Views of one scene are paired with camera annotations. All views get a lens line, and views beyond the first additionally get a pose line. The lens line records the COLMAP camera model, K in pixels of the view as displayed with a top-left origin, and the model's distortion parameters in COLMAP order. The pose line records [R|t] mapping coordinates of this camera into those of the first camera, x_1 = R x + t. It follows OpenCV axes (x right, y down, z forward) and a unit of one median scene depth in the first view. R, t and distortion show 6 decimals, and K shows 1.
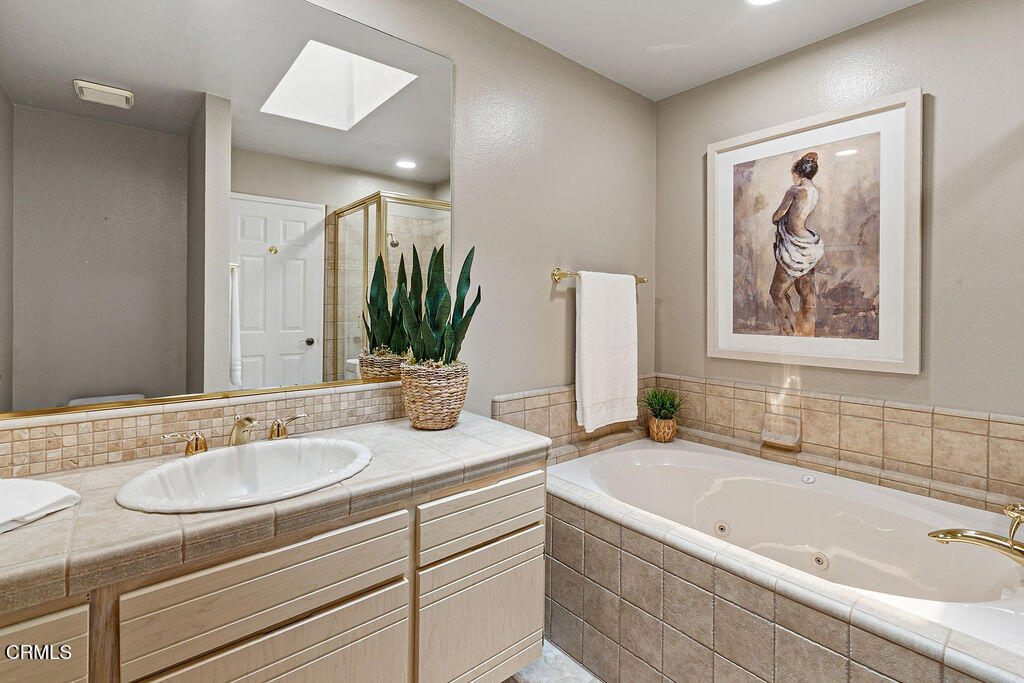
lens RADIAL K [[472.1, 0, 517.6], [0, 472.1, 314.1], [0, 0, 1]] dist [-0.001391, 0.001914]
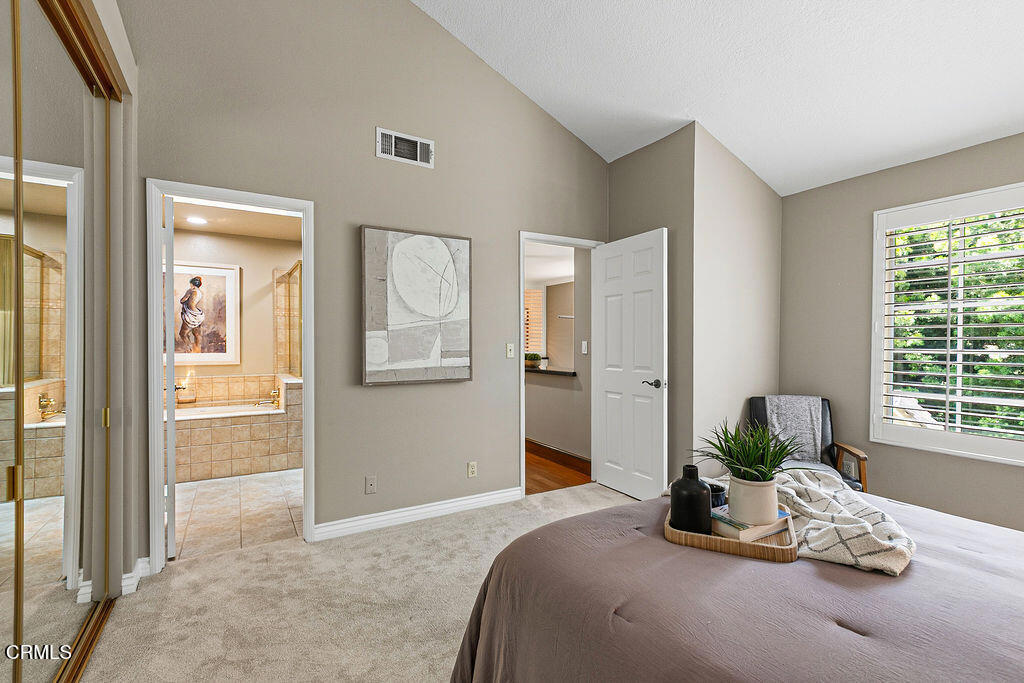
lens RADIAL K [[472.1, 0, 517.2], [0, 472.1, 345.3], [0, 0, 1]] dist [-0.001391, 0.001914]
pose [[0.174055, -0.014245, 0.984633, -1.468294], [0.008892, 0.999877, 0.012894, -0.008431], [-0.984696, 0.006511, 0.174160, -1.015503]]
